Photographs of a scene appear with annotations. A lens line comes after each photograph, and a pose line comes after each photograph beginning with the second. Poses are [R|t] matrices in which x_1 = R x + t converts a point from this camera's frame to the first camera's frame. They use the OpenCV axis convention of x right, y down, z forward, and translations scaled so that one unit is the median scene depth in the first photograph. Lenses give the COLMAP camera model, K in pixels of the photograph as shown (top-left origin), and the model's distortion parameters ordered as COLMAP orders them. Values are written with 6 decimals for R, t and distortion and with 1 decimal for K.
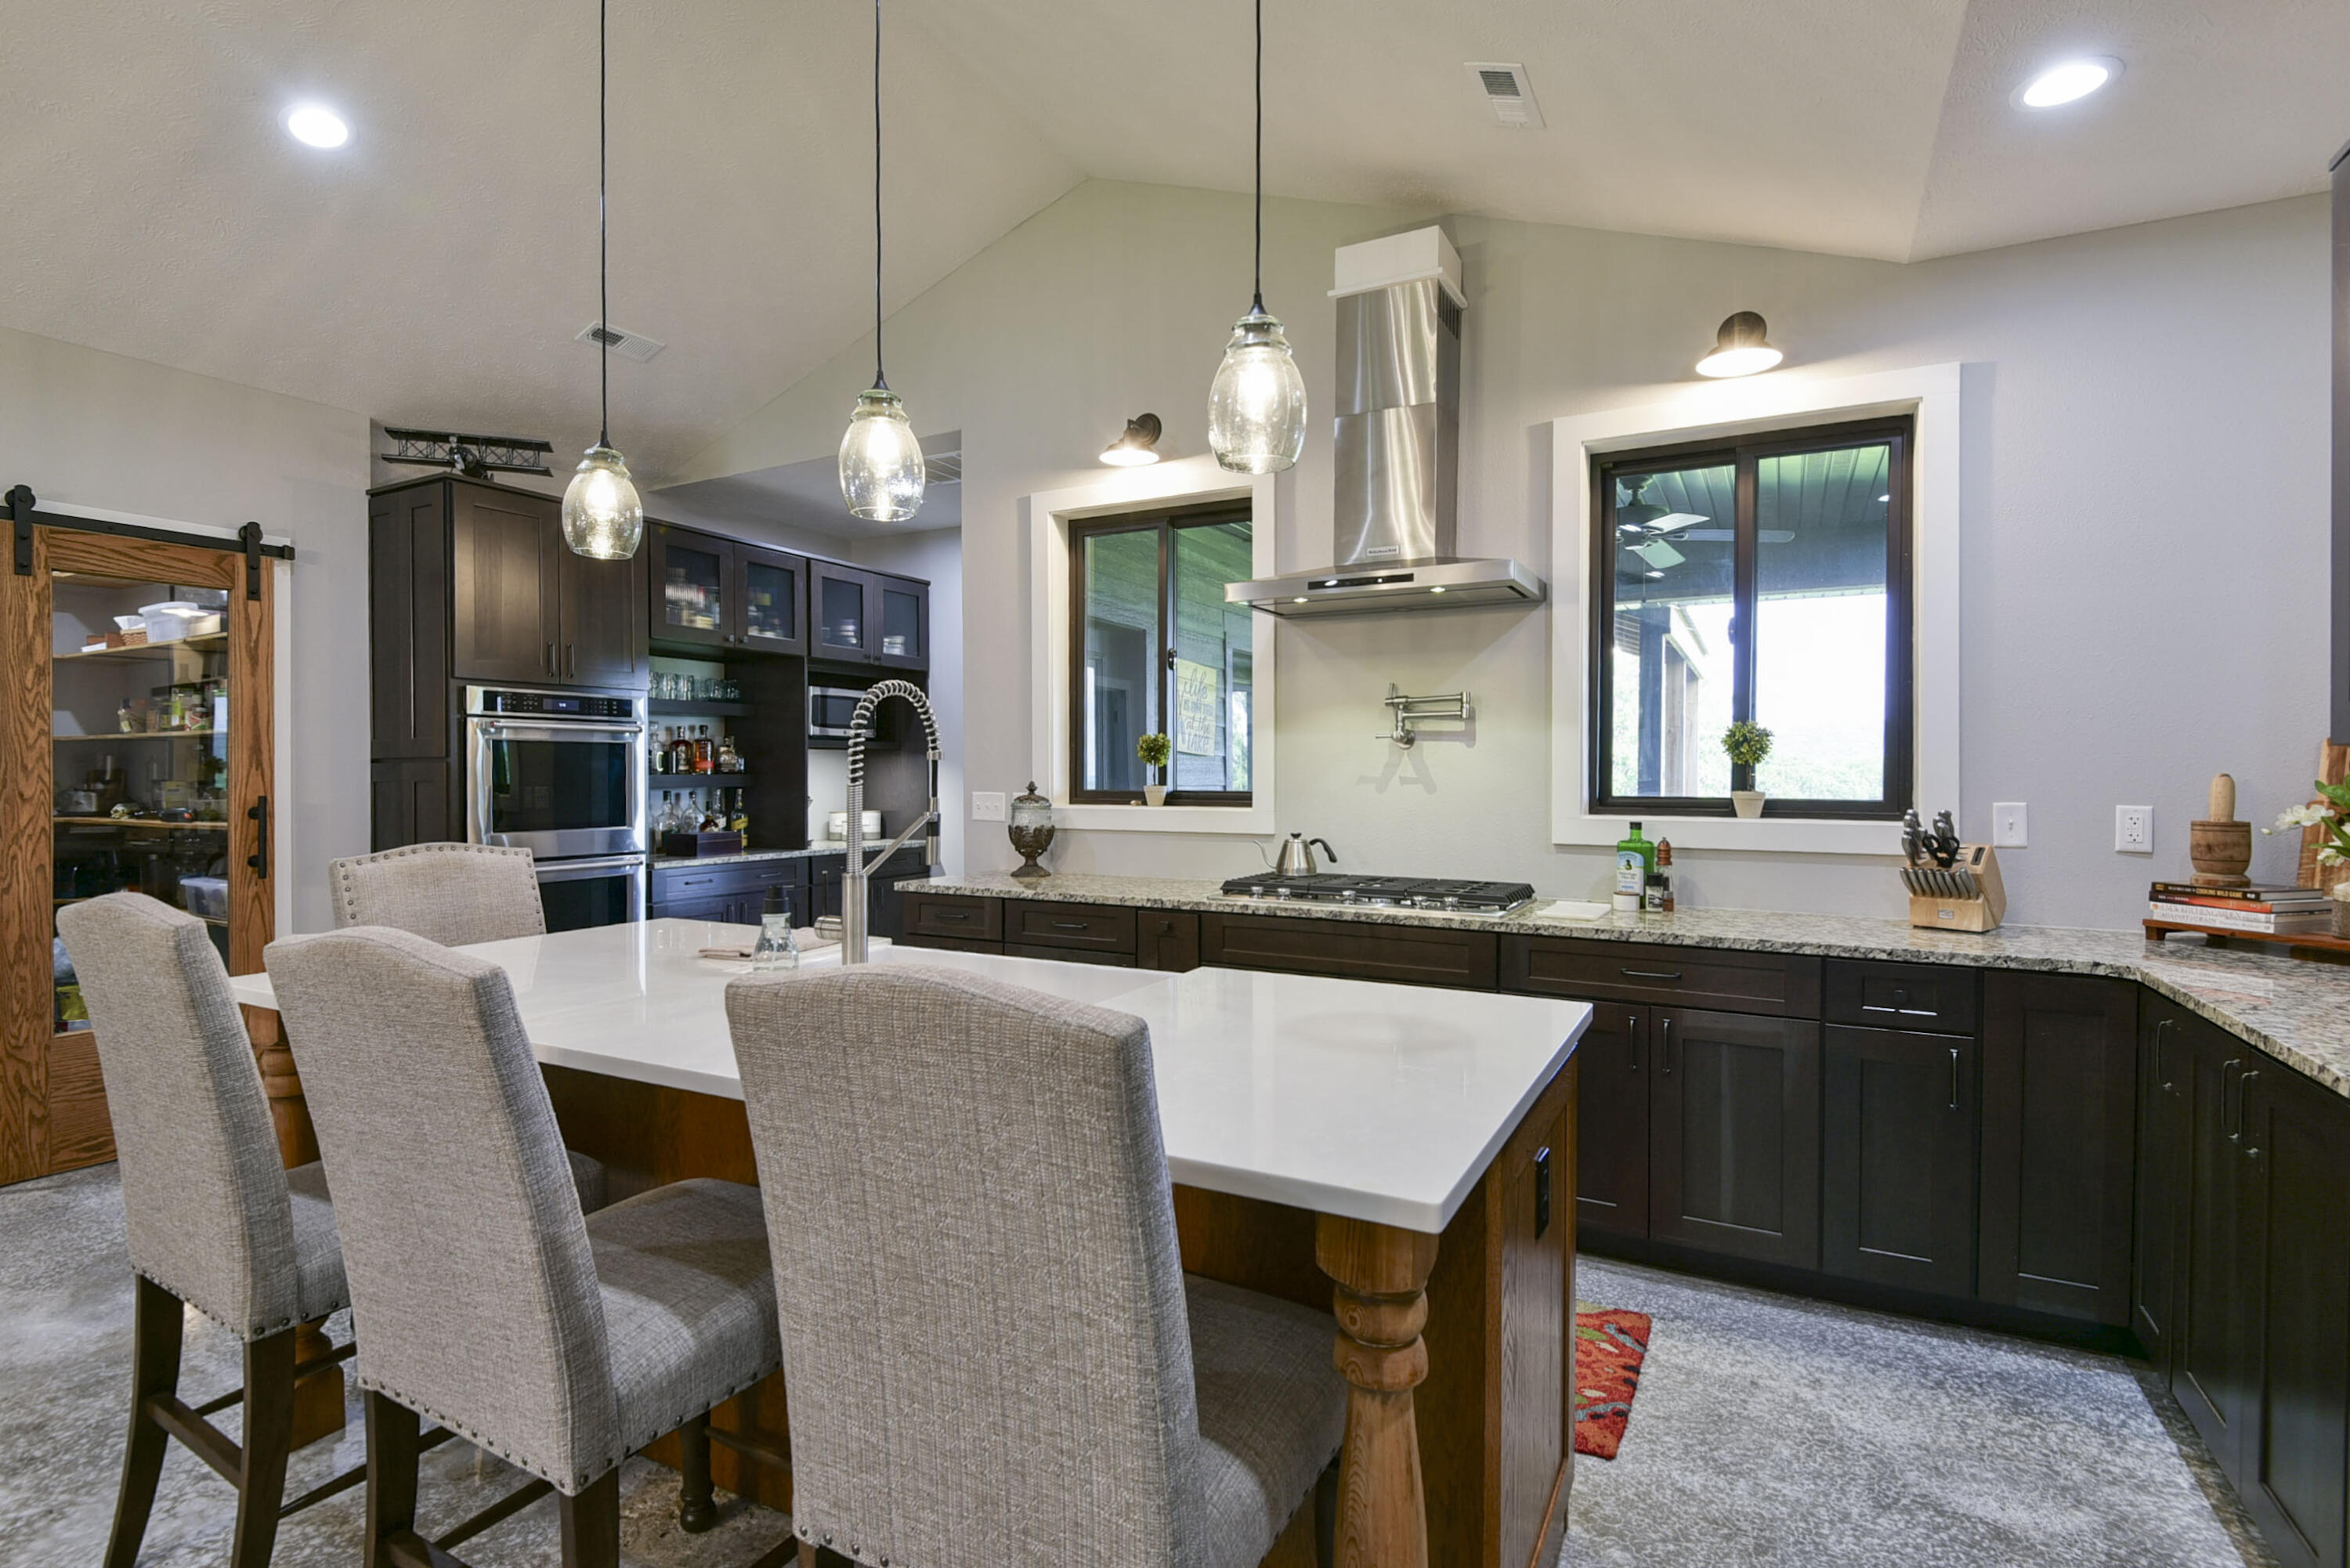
lens RADIAL K [[1085.5, 0, 1101.8], [0, 1085.5, 777.7], [0, 0, 1]] dist [0.011786, -0.011901]
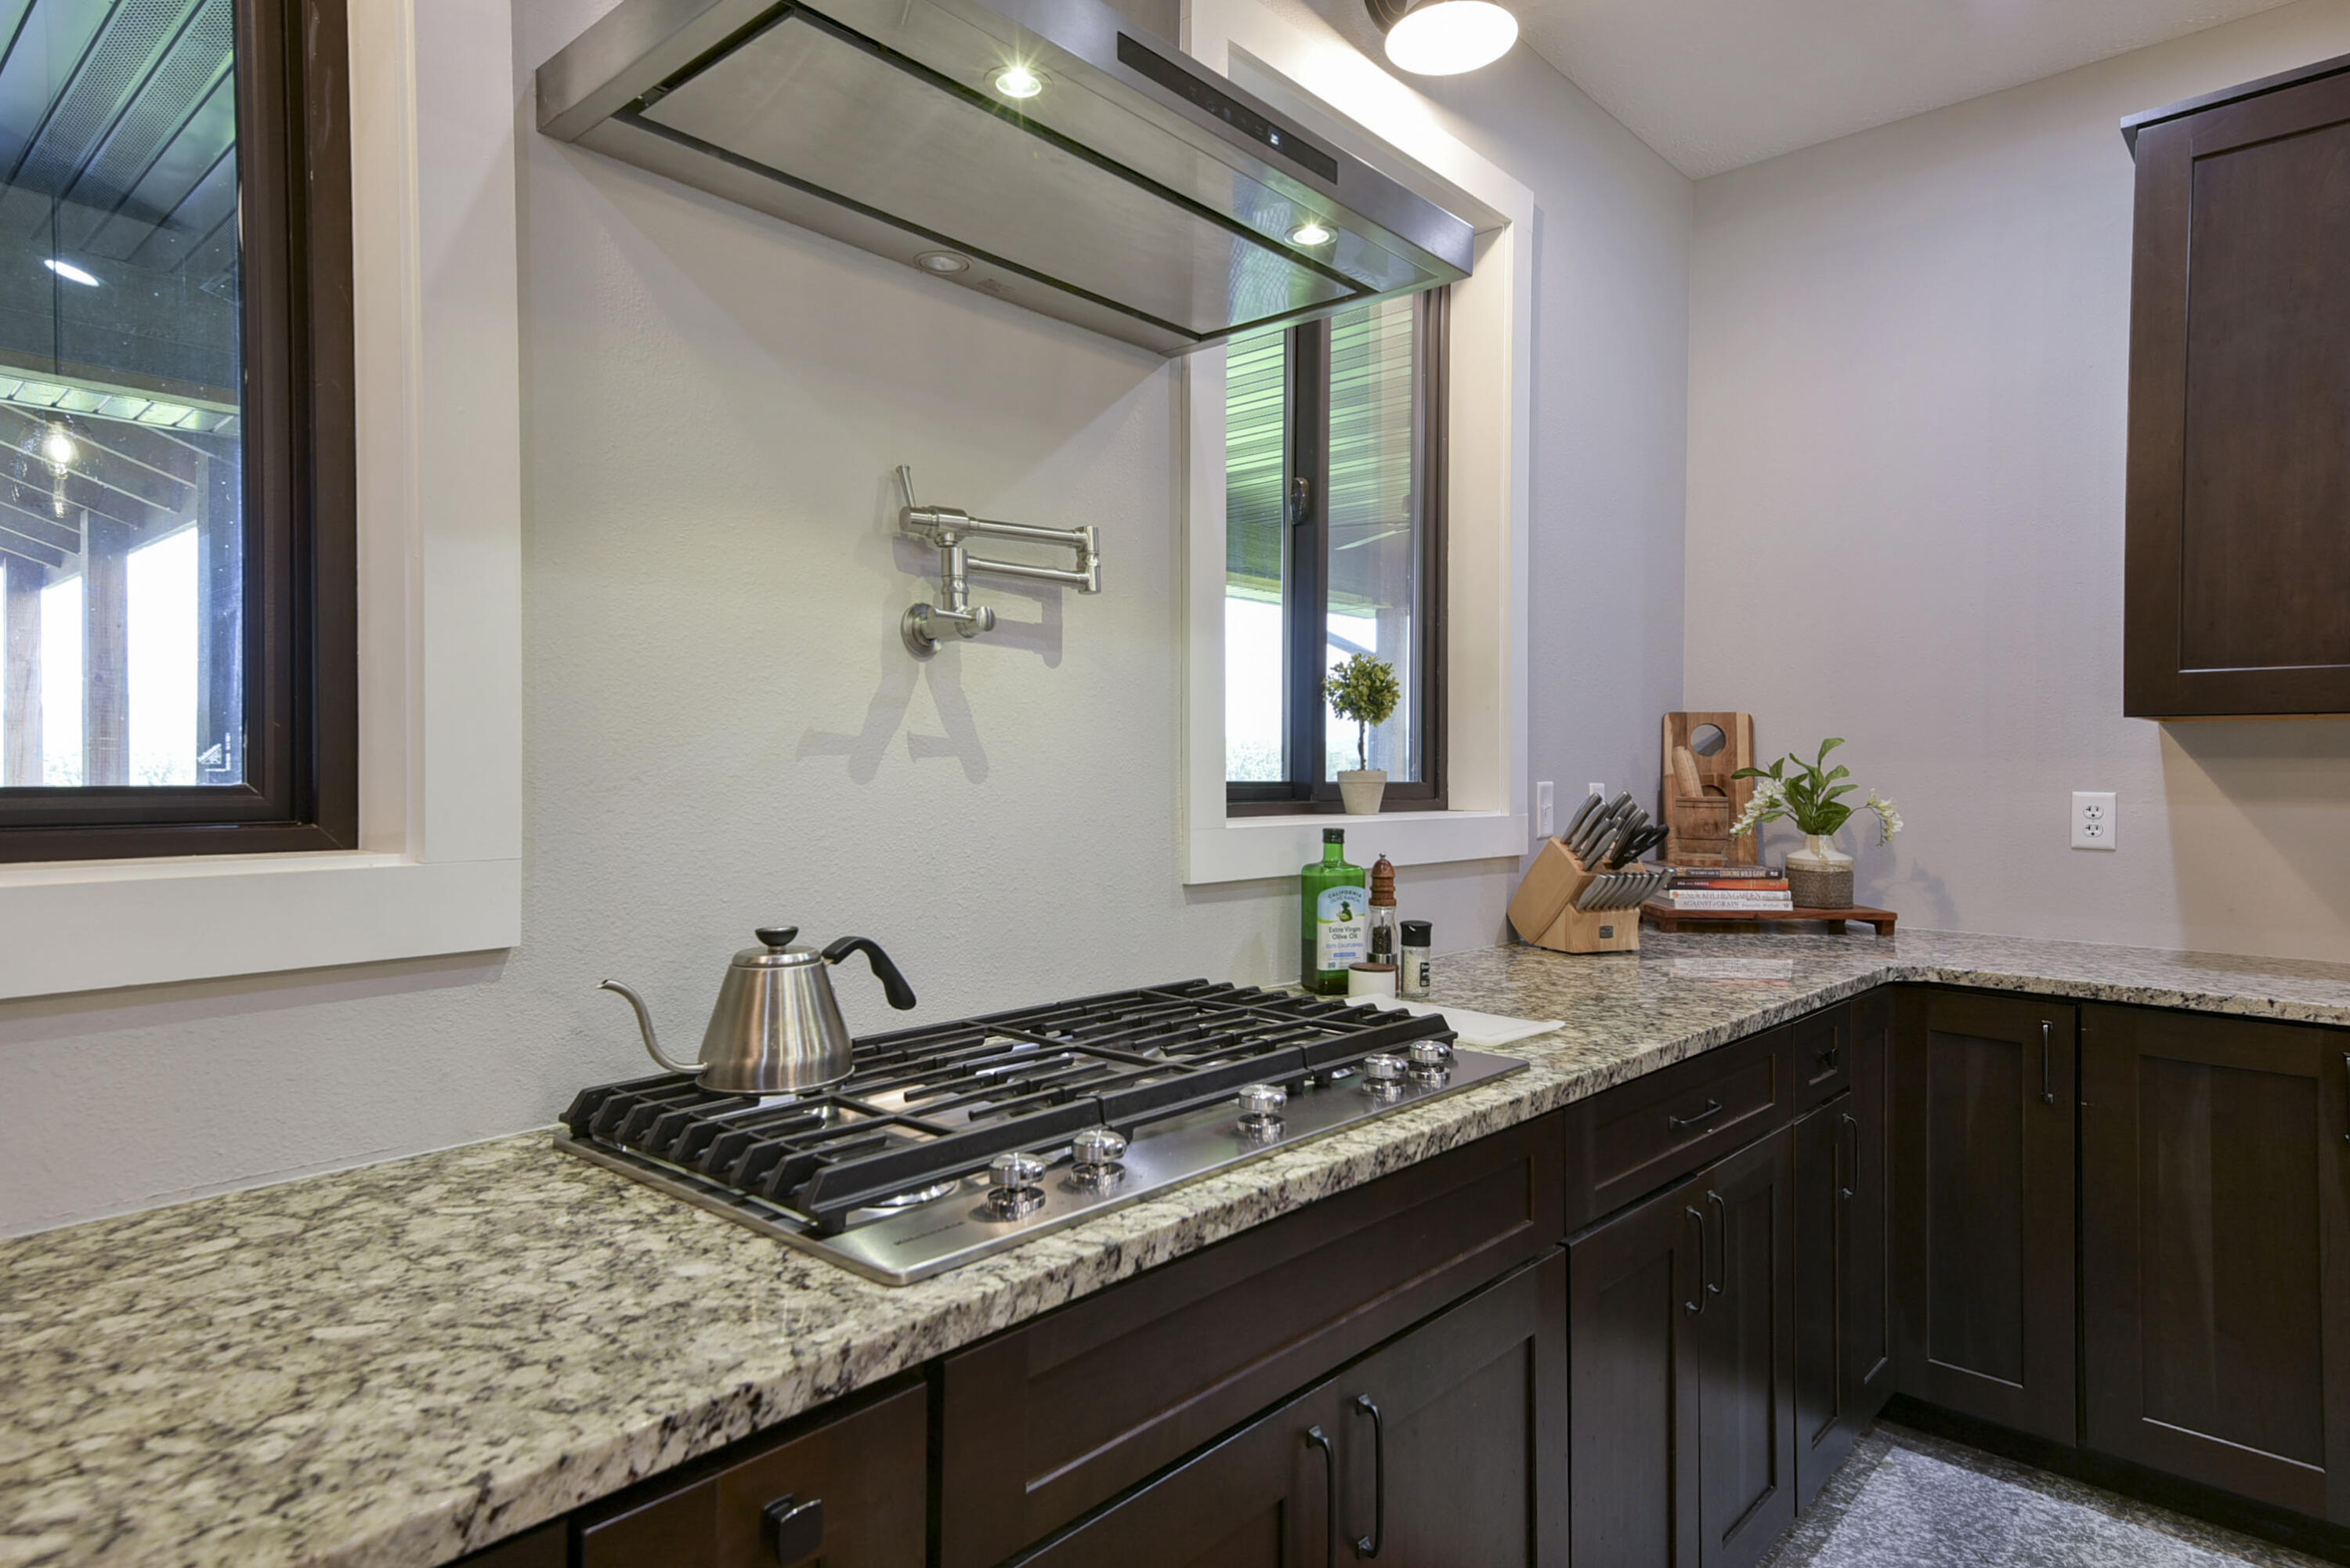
lens RADIAL K [[1340.3, 0, 1191.2], [0, 1340.3, 768.9], [0, 0, 1]] dist [0.046569, 0.000877]
pose [[0.203030, -0.002712, 0.979169, -0.143976], [-0.000421, 0.999996, 0.002857, 0.009214], [-0.979172, -0.000993, 0.203028, 0.859862]]
